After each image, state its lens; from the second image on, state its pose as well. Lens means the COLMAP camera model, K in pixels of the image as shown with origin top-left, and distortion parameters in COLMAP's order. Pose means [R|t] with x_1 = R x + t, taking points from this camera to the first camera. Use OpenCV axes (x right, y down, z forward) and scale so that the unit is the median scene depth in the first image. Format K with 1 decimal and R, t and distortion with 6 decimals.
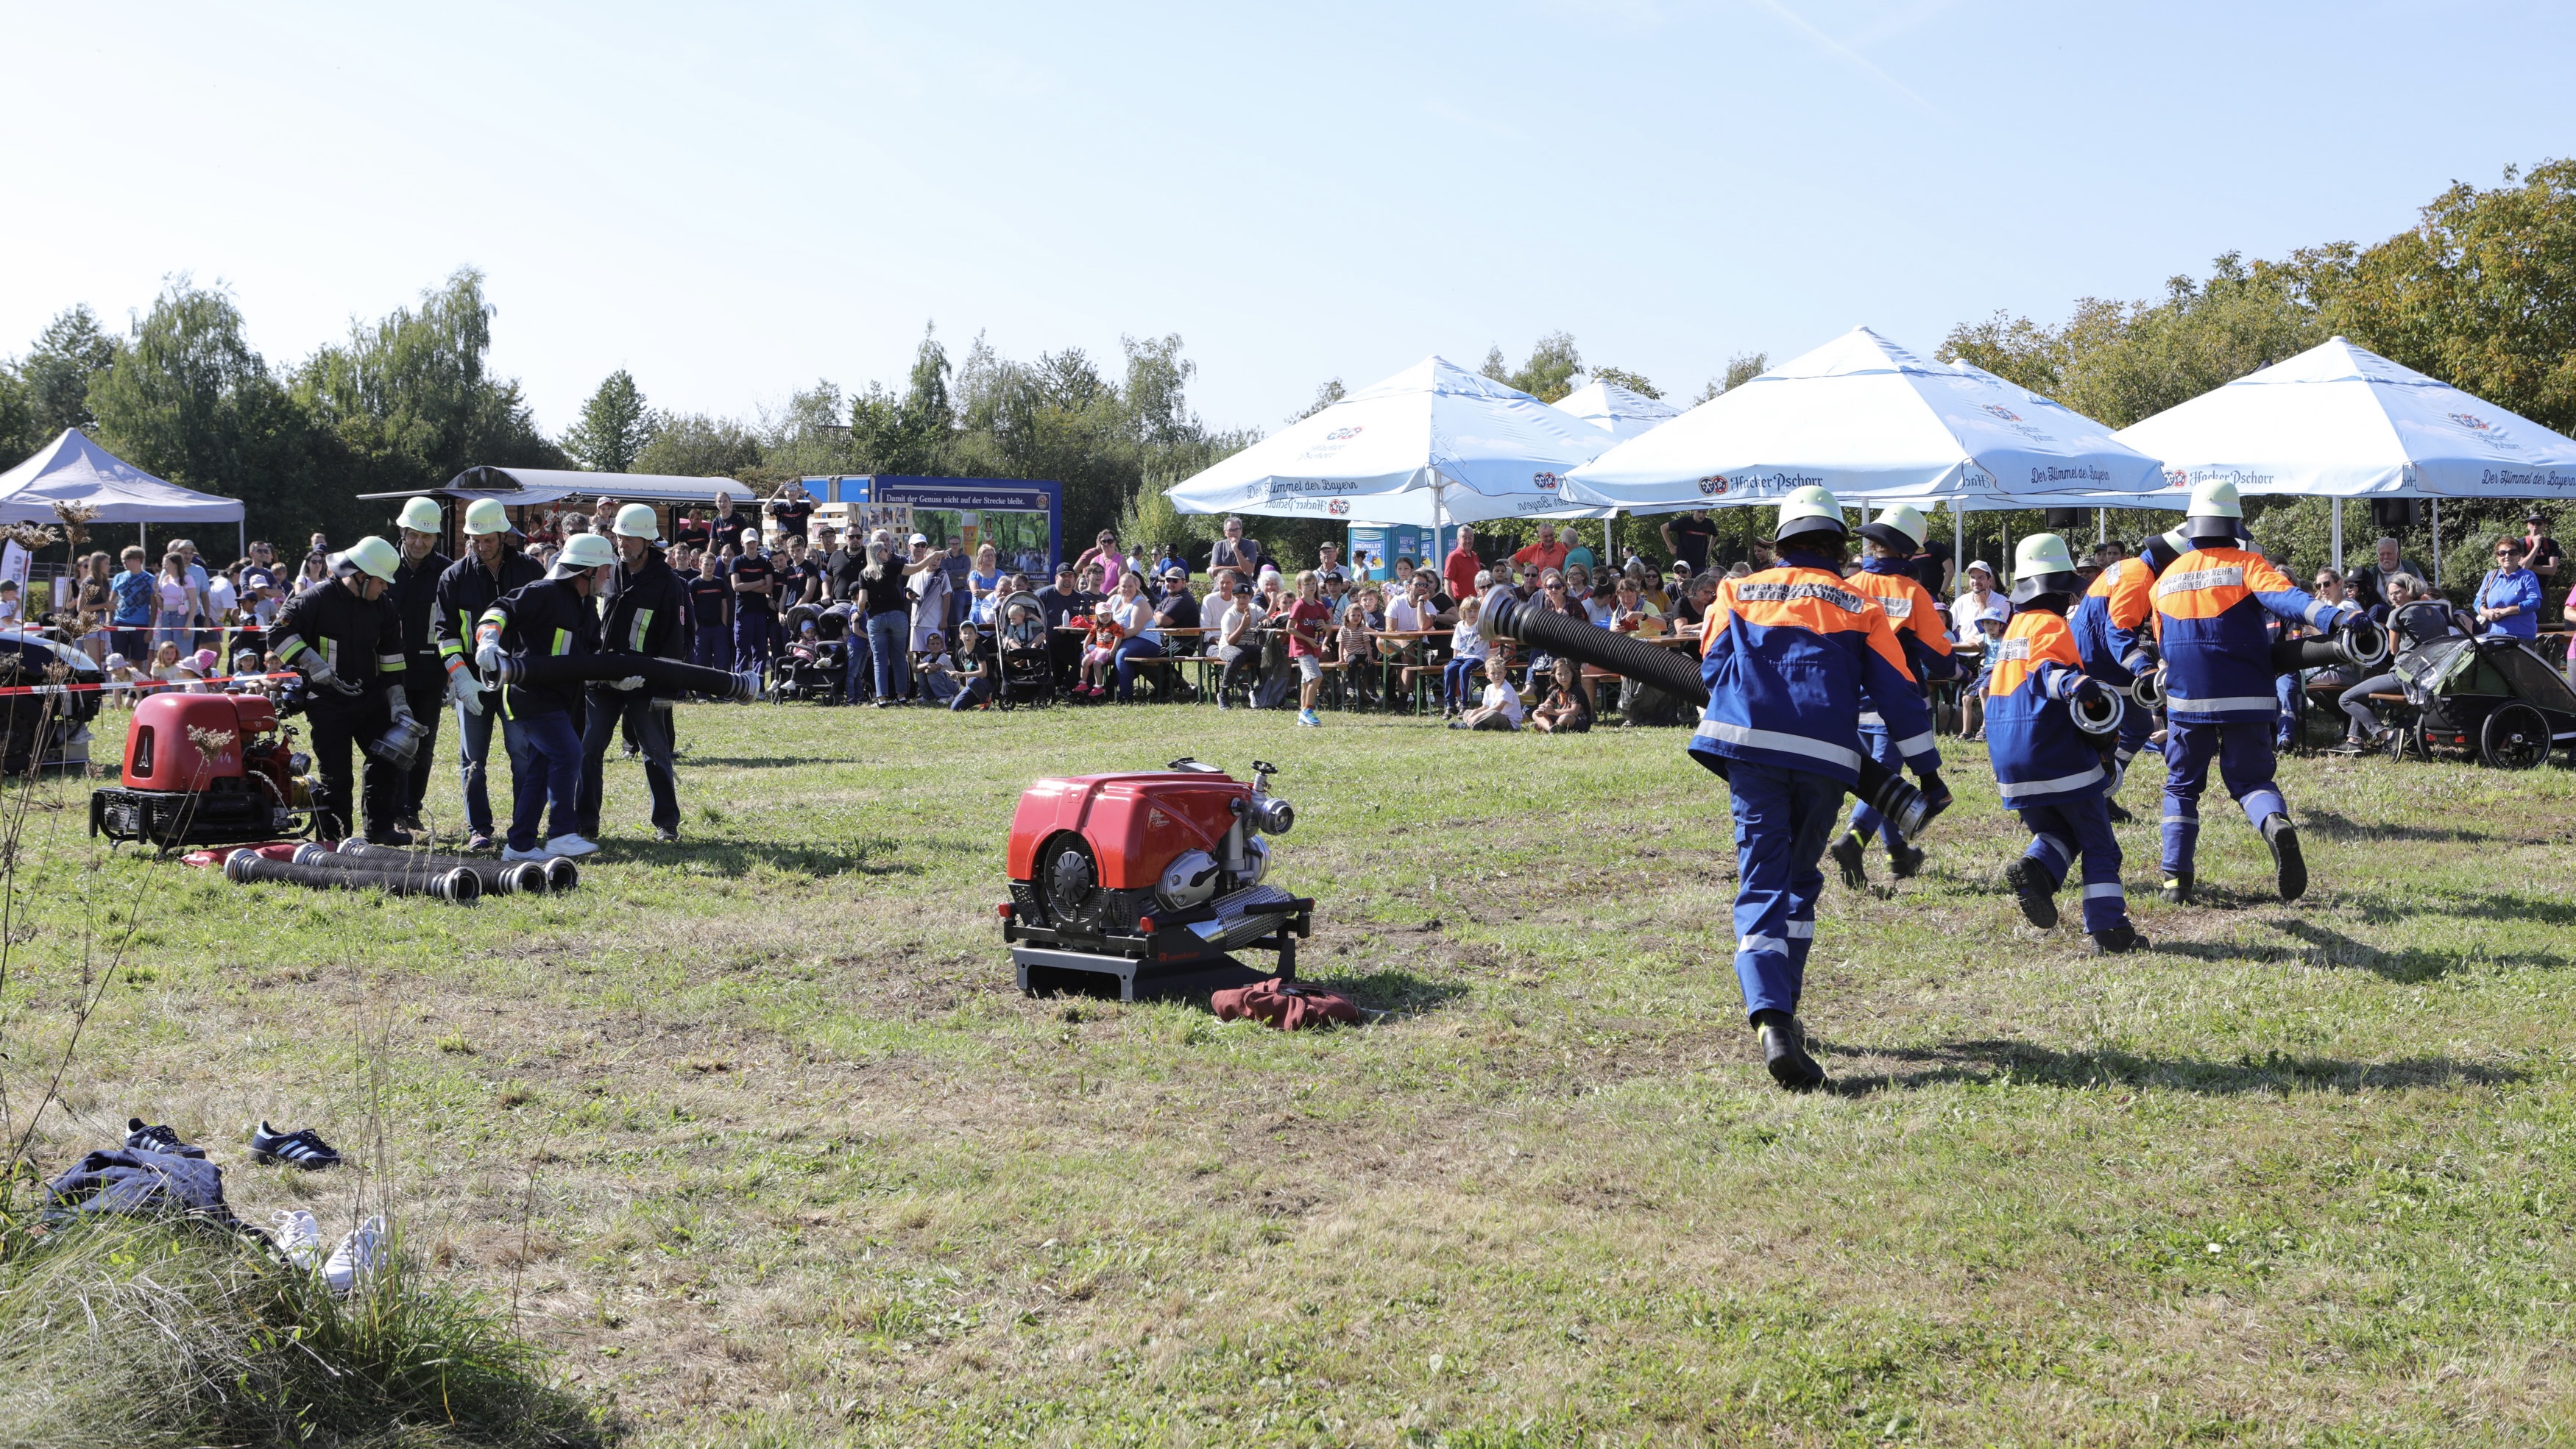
lens RADIAL K [[3319.7, 0, 1399.8], [0, 3319.7, 720.7], [0, 0, 1]] dist [0.083069, 0.000000]
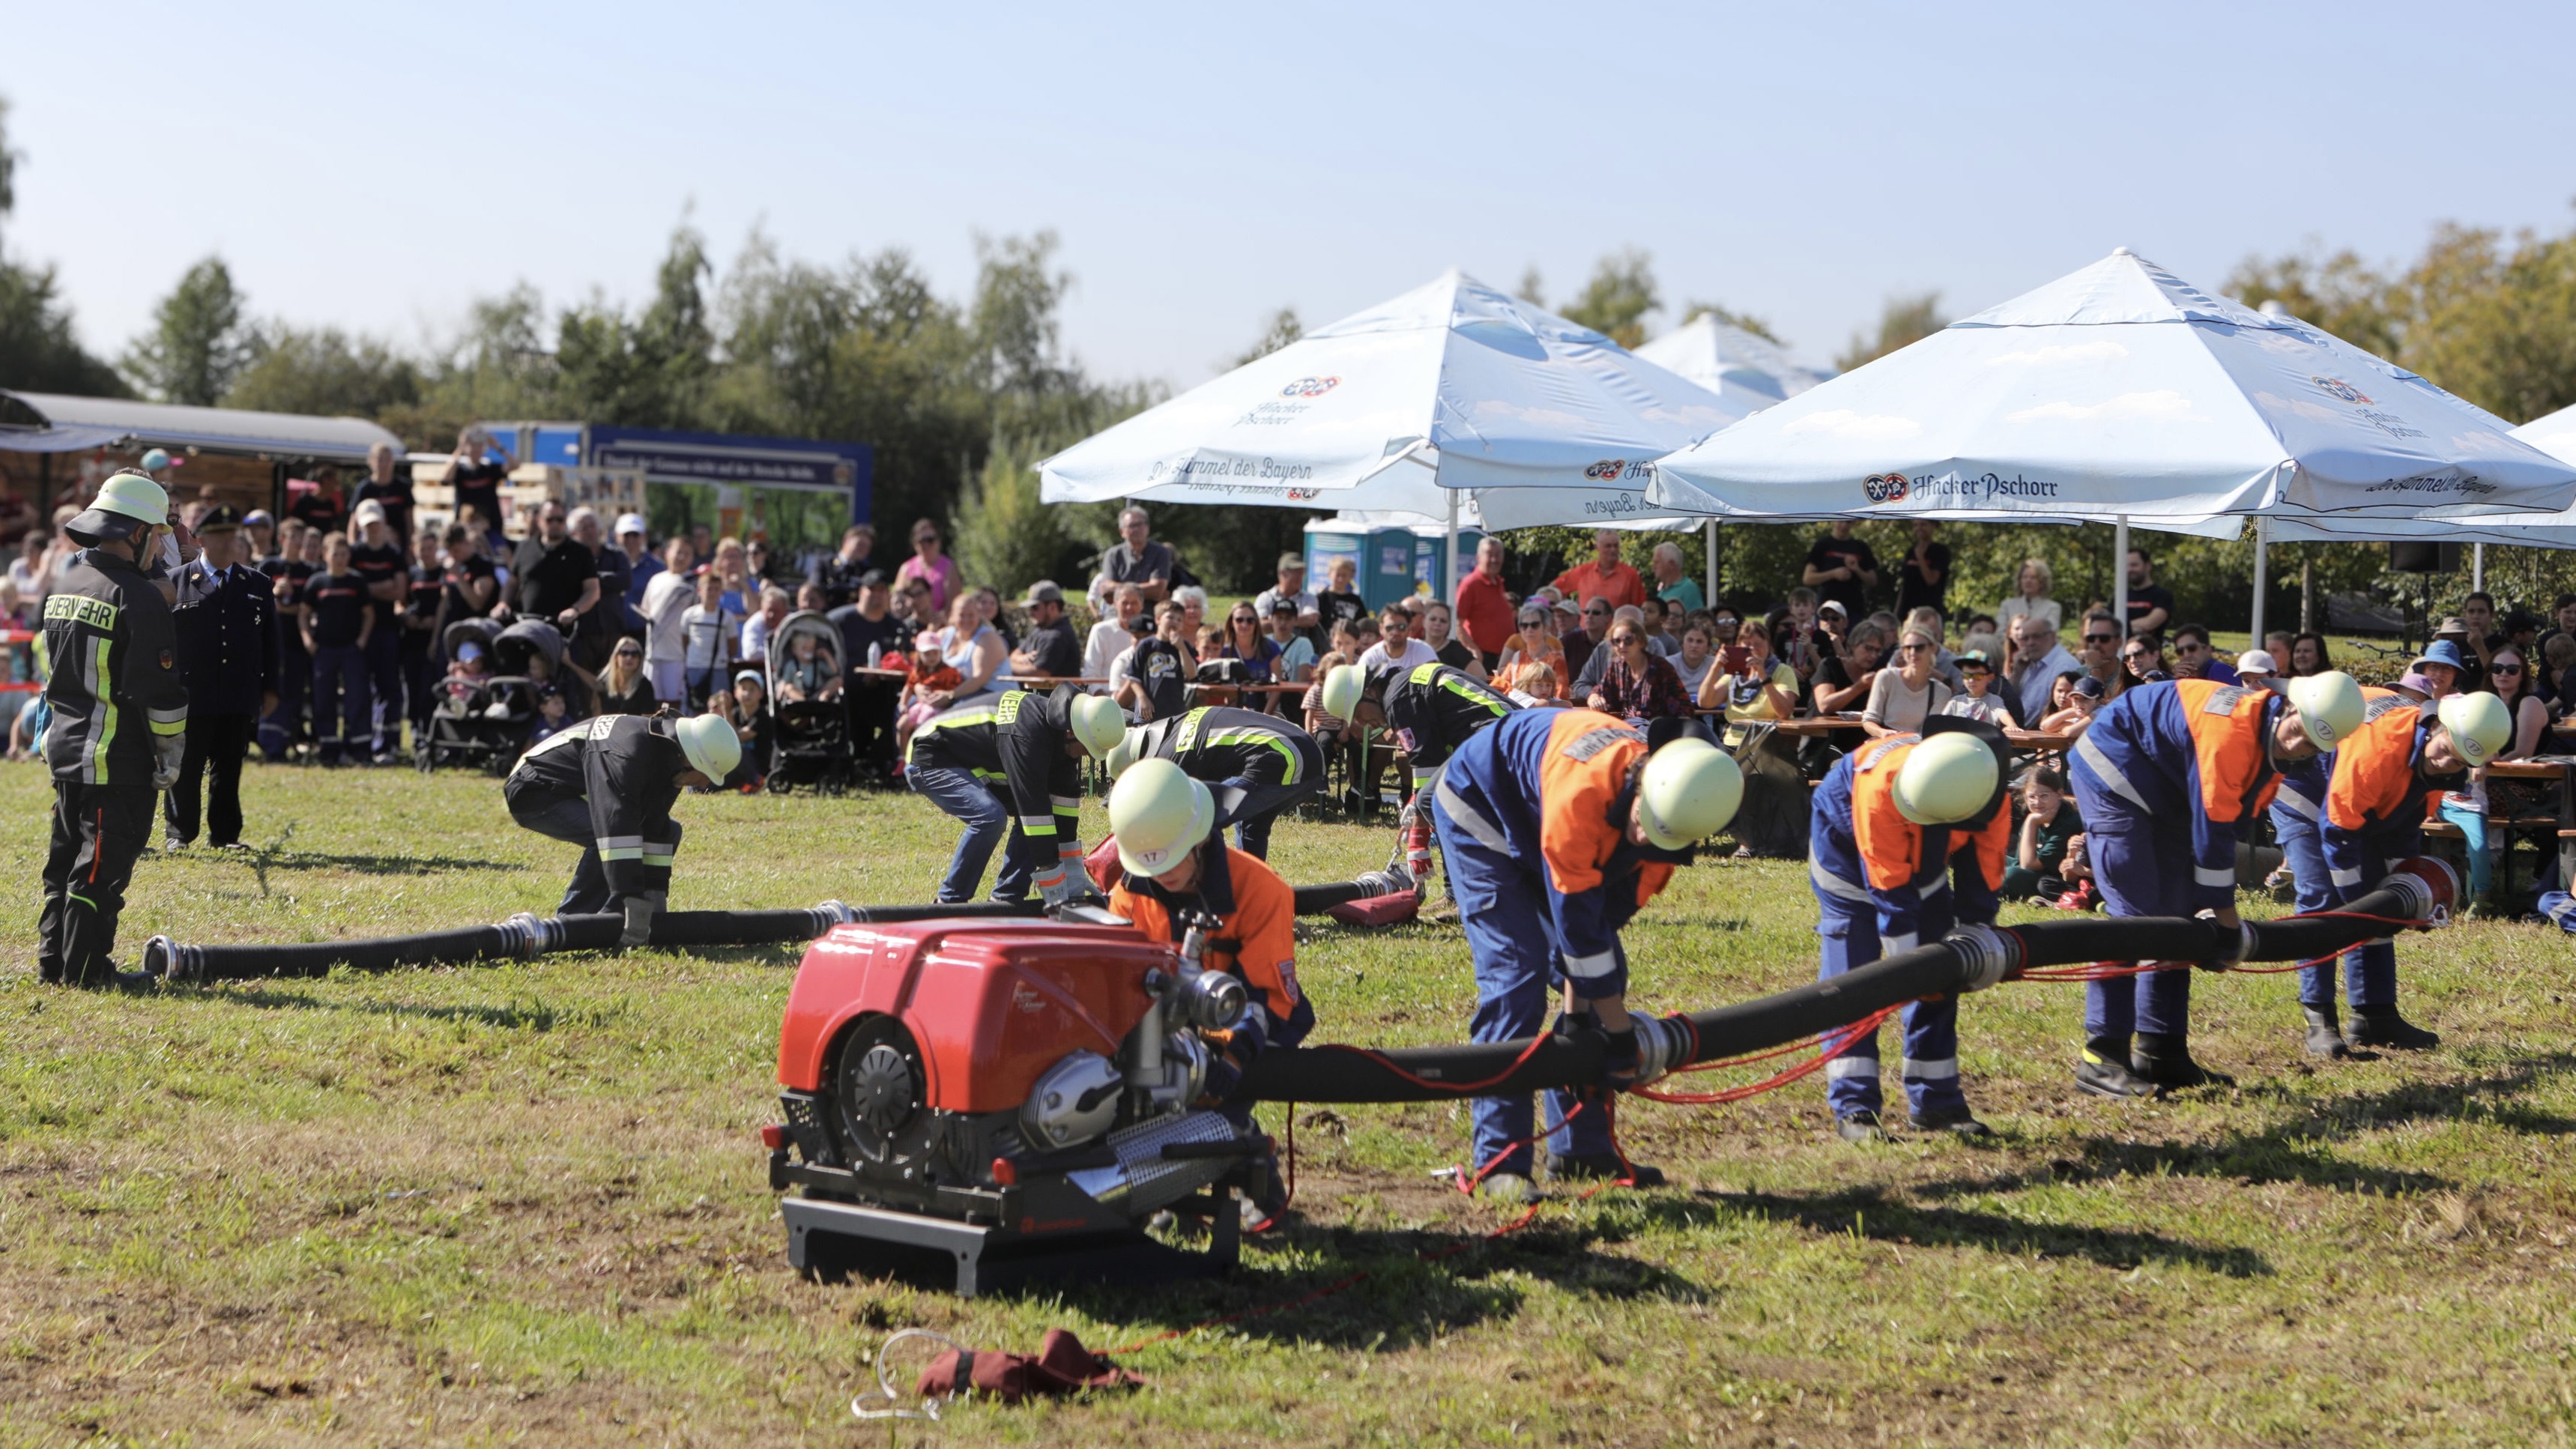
lens RADIAL K [[4015.2, 0, 1203.3], [0, 4015.2, 679.4], [0, 0, 1]] dist [0.100918, 0.000000]
pose [[0.999346, 0.036098, -0.002334, -0.034886], [-0.036131, 0.999217, -0.016134, -0.016220], [0.001750, 0.016208, 0.999867, 0.218276]]
